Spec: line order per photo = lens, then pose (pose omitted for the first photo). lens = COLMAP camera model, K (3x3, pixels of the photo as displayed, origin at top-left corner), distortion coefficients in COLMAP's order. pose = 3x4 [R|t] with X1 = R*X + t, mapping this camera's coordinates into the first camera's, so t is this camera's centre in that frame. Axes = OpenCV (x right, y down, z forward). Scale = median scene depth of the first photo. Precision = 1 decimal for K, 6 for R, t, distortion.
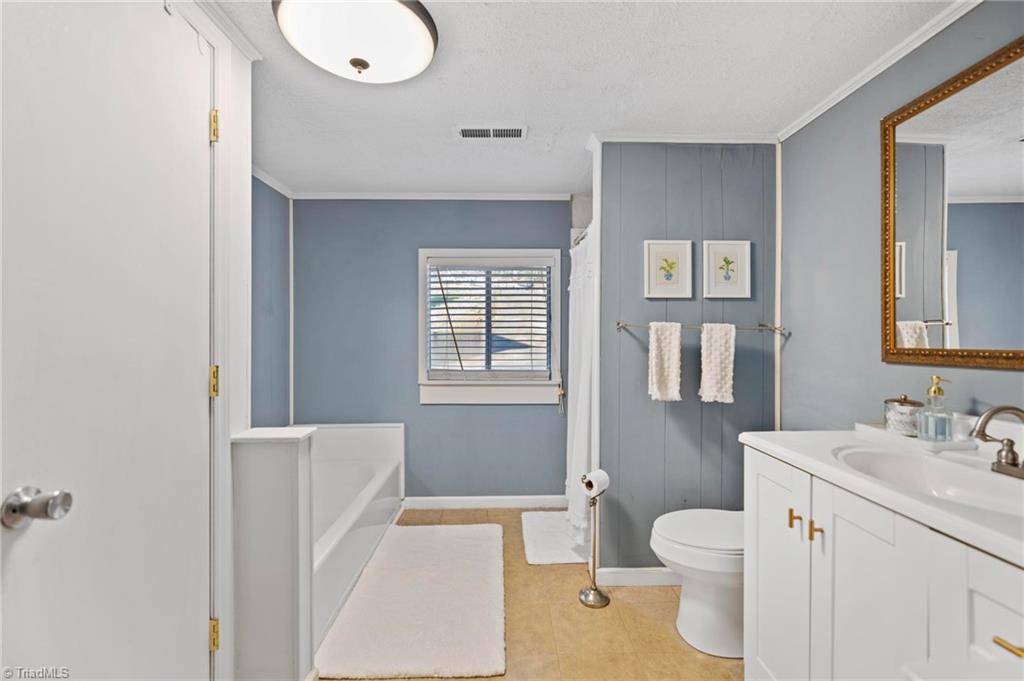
lens RADIAL K [[427.6, 0, 514.4], [0, 427.6, 336.3], [0, 0, 1]] dist [0.001606, 0.000302]
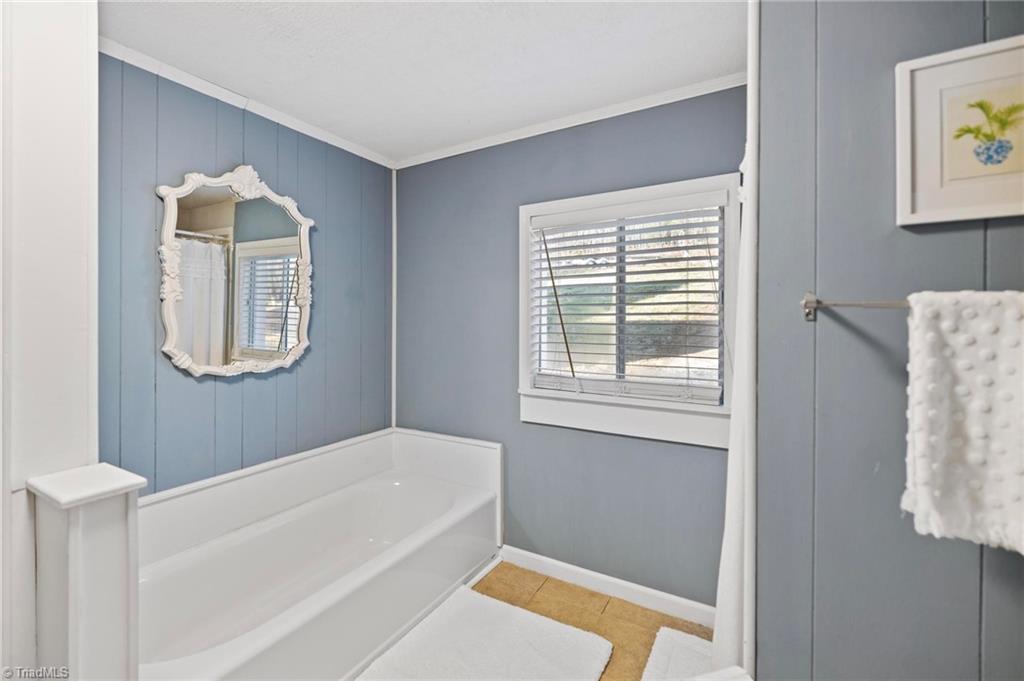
lens RADIAL K [[438.7, 0, 510.0], [0, 438.7, 322.7], [0, 0, 1]] dist [-0.000687, -0.000341]
pose [[0.850143, -0.000032, -0.526551, 0.223146], [-0.001918, 0.999993, -0.003157, -0.008154], [0.526548, 0.003694, 0.850137, 0.522519]]
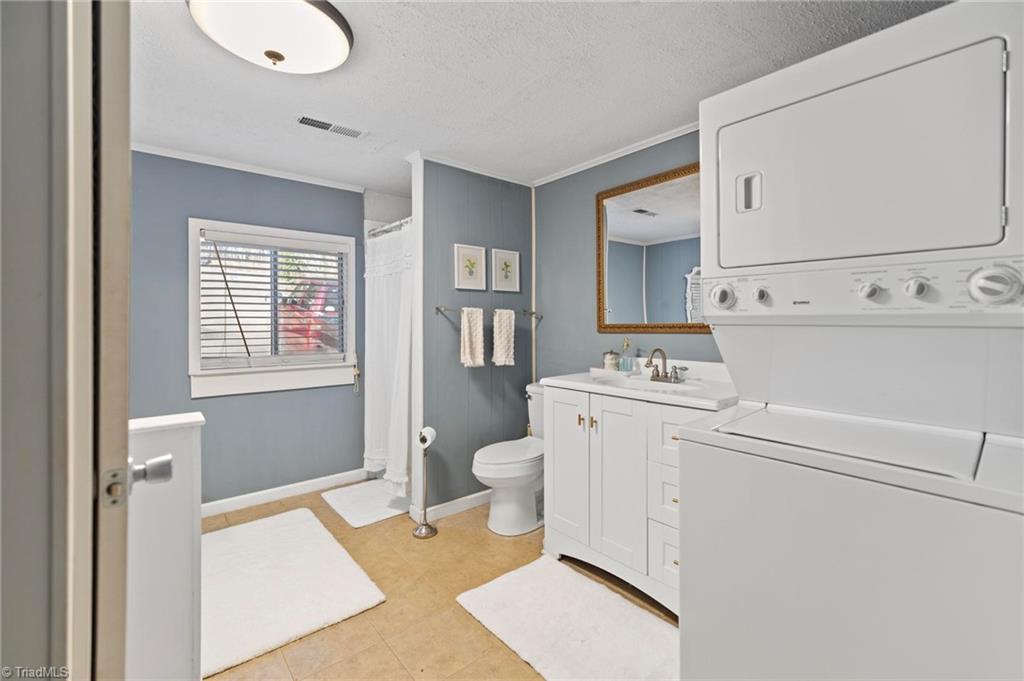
lens RADIAL K [[438.7, 0, 510.0], [0, 438.7, 322.7], [0, 0, 1]] dist [-0.000687, -0.000341]
pose [[0.785516, -0.002748, 0.618836, -0.380928], [0.004623, 0.999988, -0.001428, 0.015045], [-0.618825, 0.003983, 0.785519, -0.132761]]
